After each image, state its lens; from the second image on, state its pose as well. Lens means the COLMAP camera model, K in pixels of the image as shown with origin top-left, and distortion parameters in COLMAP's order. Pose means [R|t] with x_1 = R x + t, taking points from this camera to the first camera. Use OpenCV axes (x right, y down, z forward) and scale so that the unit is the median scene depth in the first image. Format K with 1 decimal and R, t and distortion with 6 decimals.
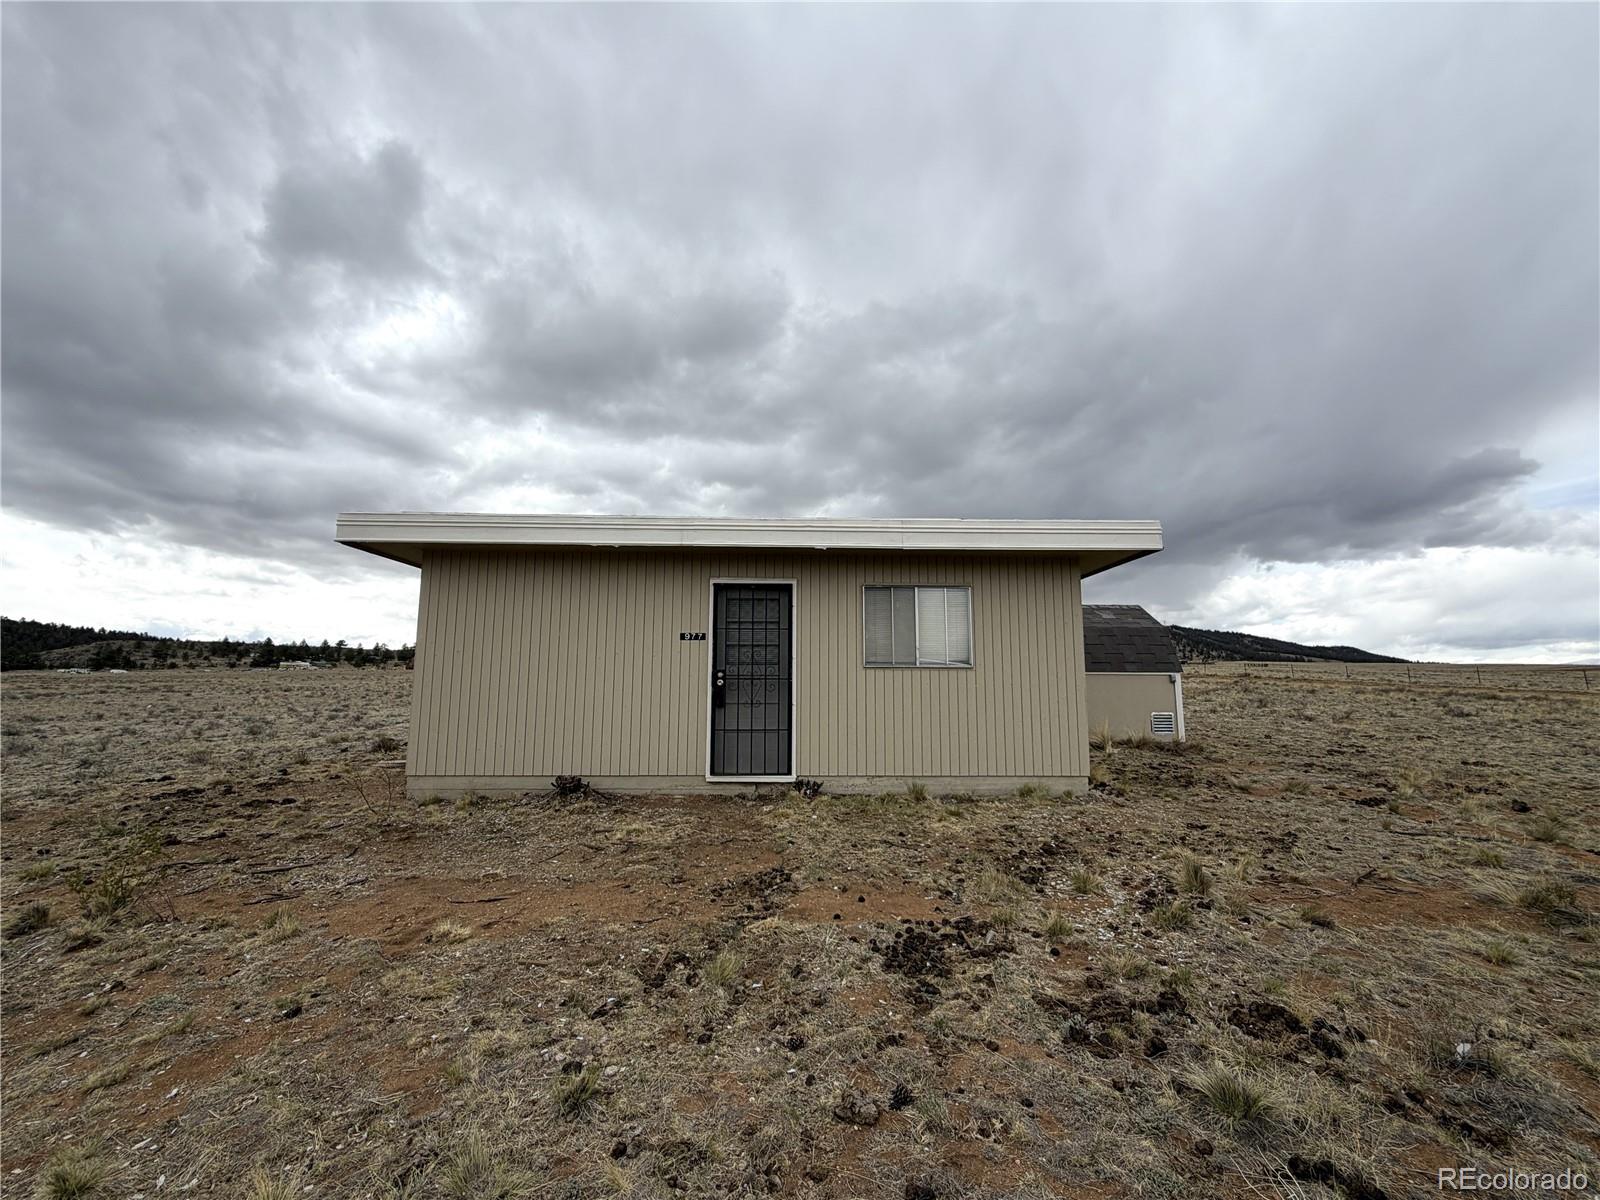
lens RADIAL K [[635.5, 0, 804.9], [0, 635.5, 600.2], [0, 0, 1]] dist [-0.003513, -0.000077]
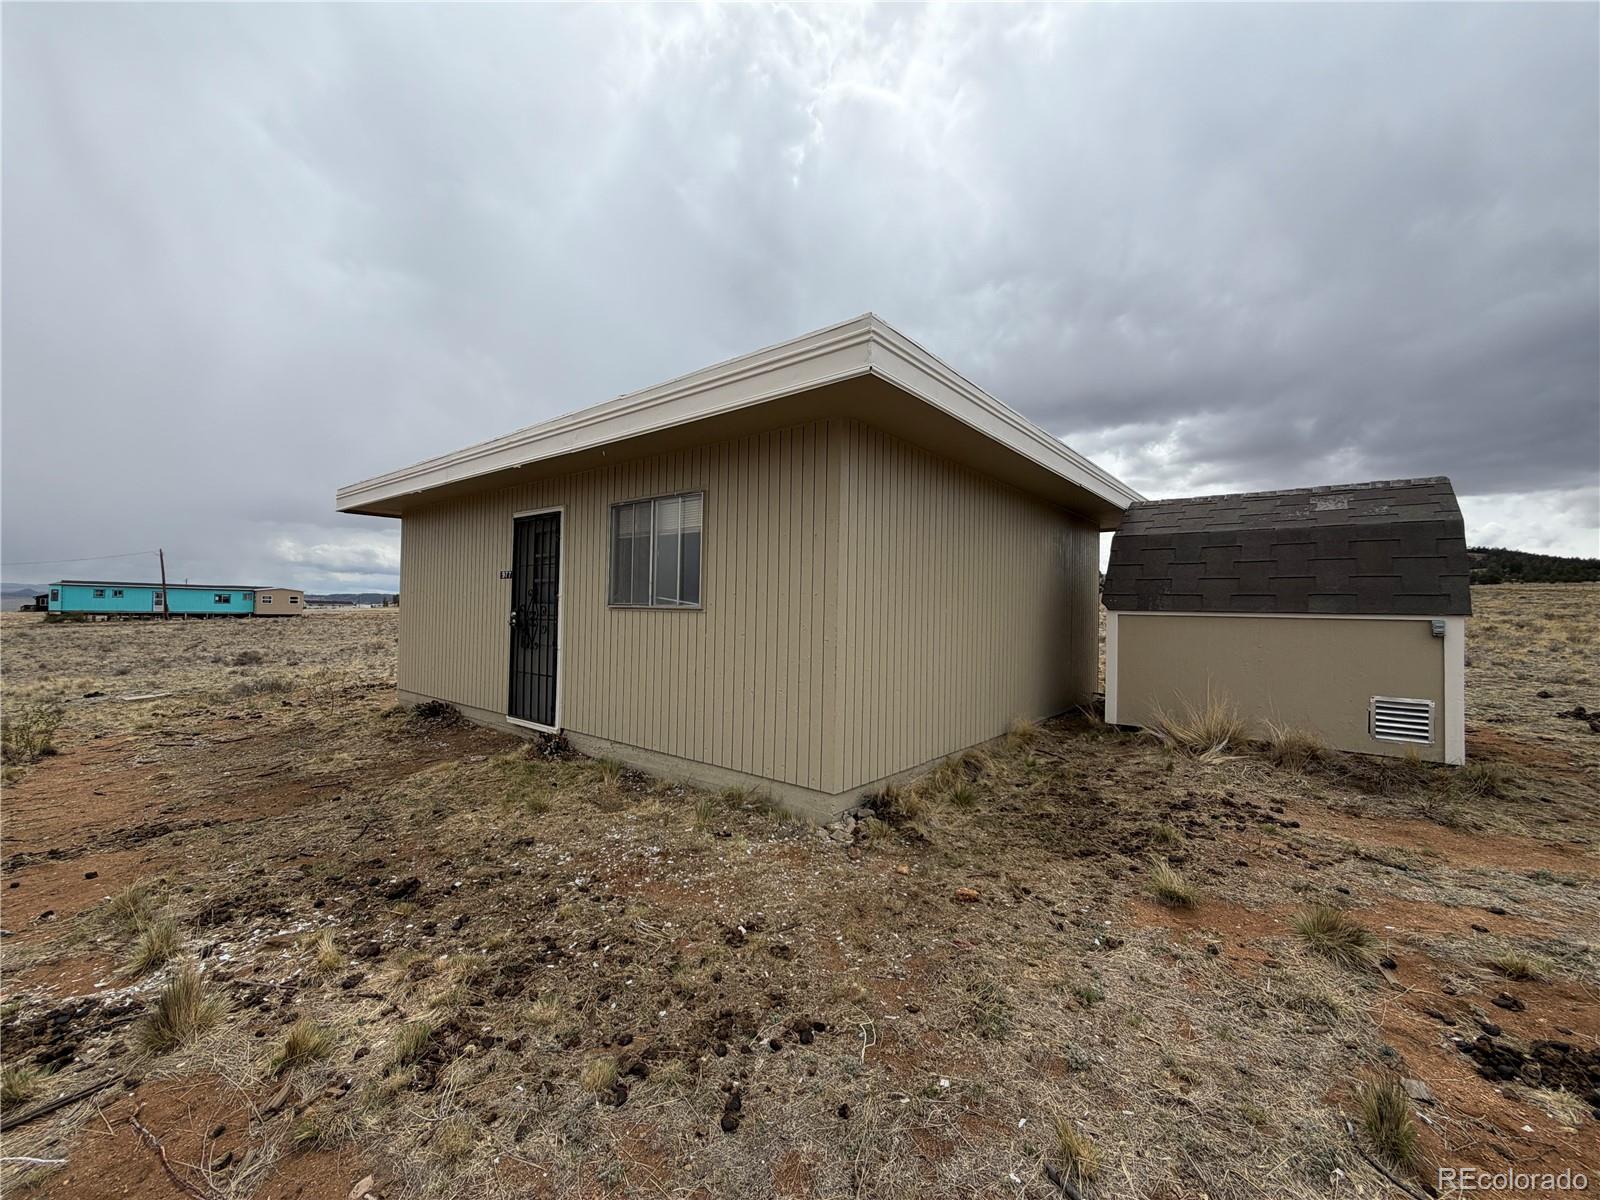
lens RADIAL K [[635.5, 0, 801.8], [0, 635.5, 599.9], [0, 0, 1]] dist [-0.003513, -0.000077]
pose [[0.768430, -0.003285, -0.639925, 0.794429], [0.069712, 0.994465, 0.078606, 0.050187], [0.636125, -0.105013, 0.764406, 0.540463]]
